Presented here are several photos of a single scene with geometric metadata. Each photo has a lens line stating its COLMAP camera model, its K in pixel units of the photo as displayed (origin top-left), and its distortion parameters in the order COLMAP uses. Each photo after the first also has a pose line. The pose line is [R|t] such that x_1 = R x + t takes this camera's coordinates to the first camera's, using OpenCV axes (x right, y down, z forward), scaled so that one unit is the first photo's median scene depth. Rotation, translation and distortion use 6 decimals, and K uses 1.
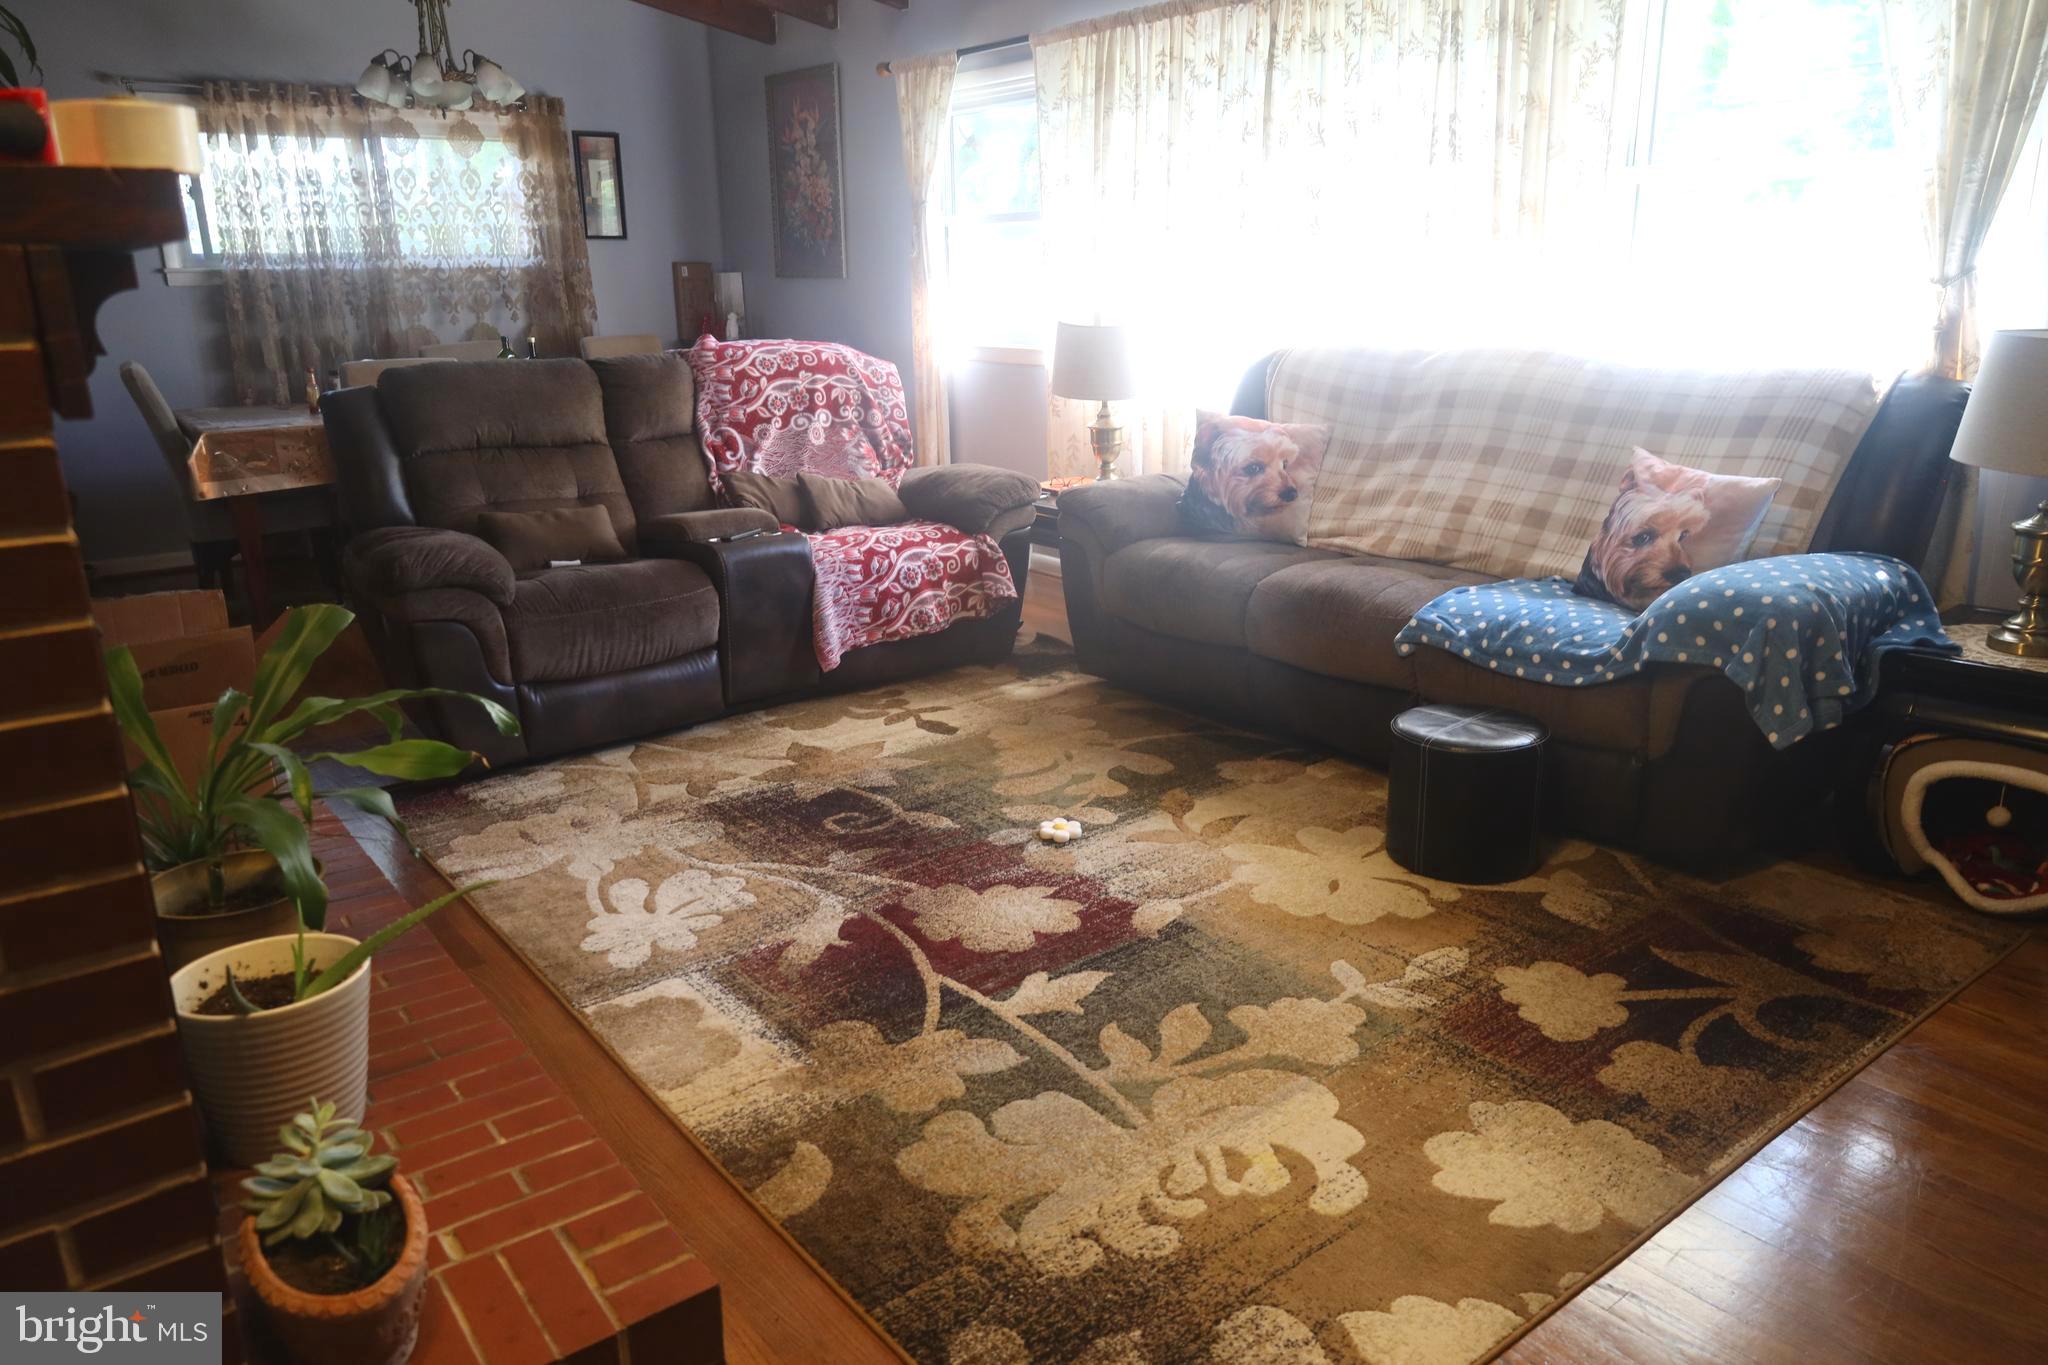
lens RADIAL K [[1405.4, 0, 1030.6], [0, 1405.4, 677.4], [0, 0, 1]] dist [0.001770, -0.002940]
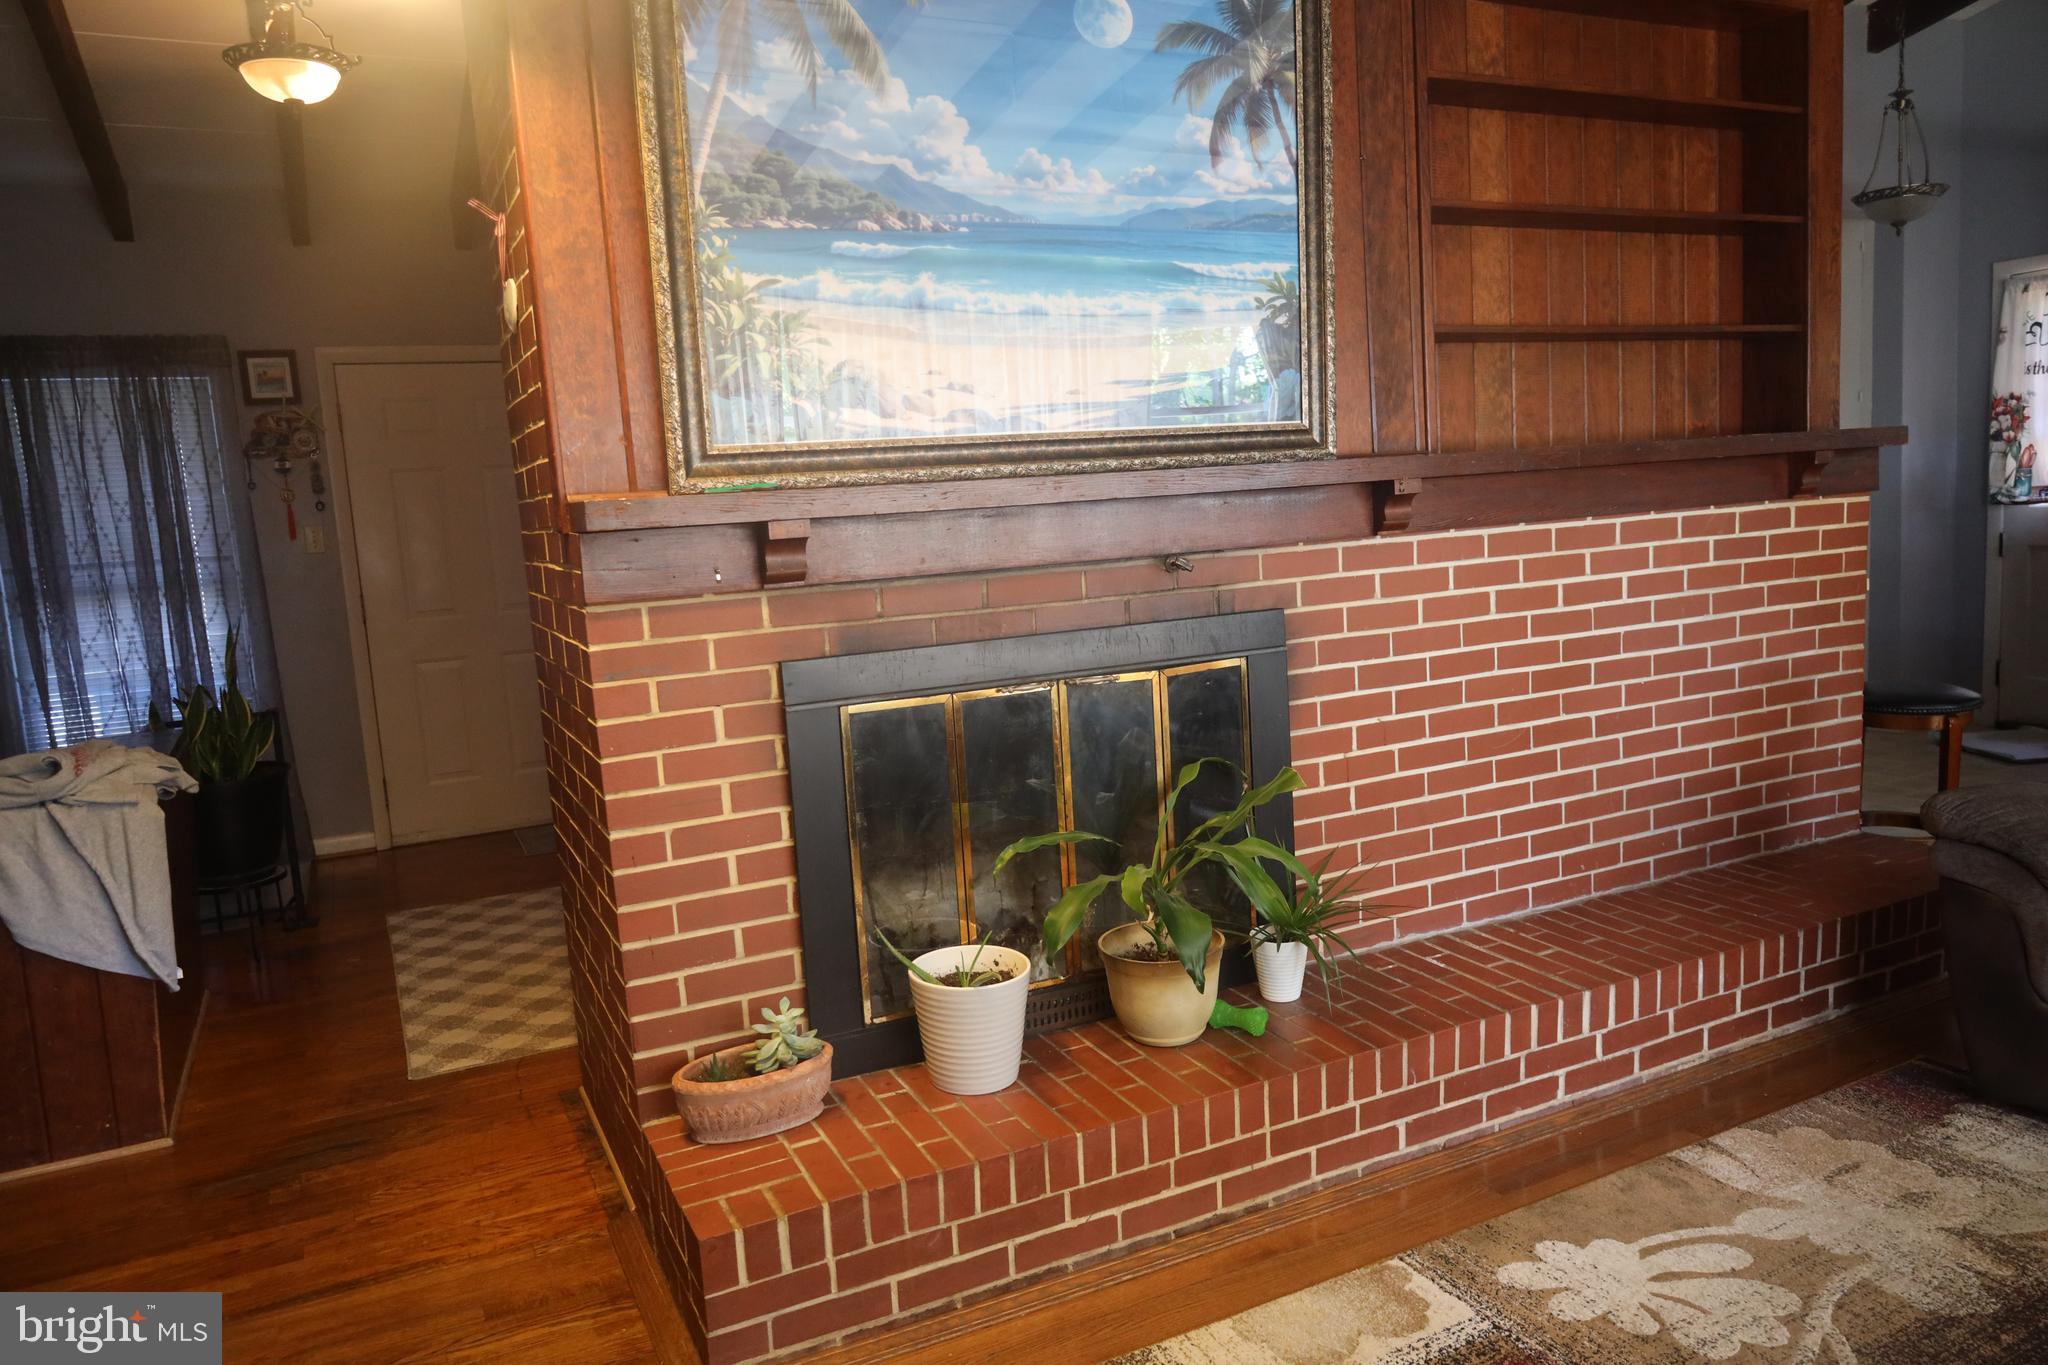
lens RADIAL K [[1405.4, 0, 1021.3], [0, 1405.4, 686.7], [0, 0, 1]] dist [0.001770, -0.002940]
pose [[-0.216534, 0.158207, -0.963371, 0.555444], [-0.204999, 0.957414, 0.203306, -0.257401], [0.954509, 0.241513, -0.174880, 0.809527]]
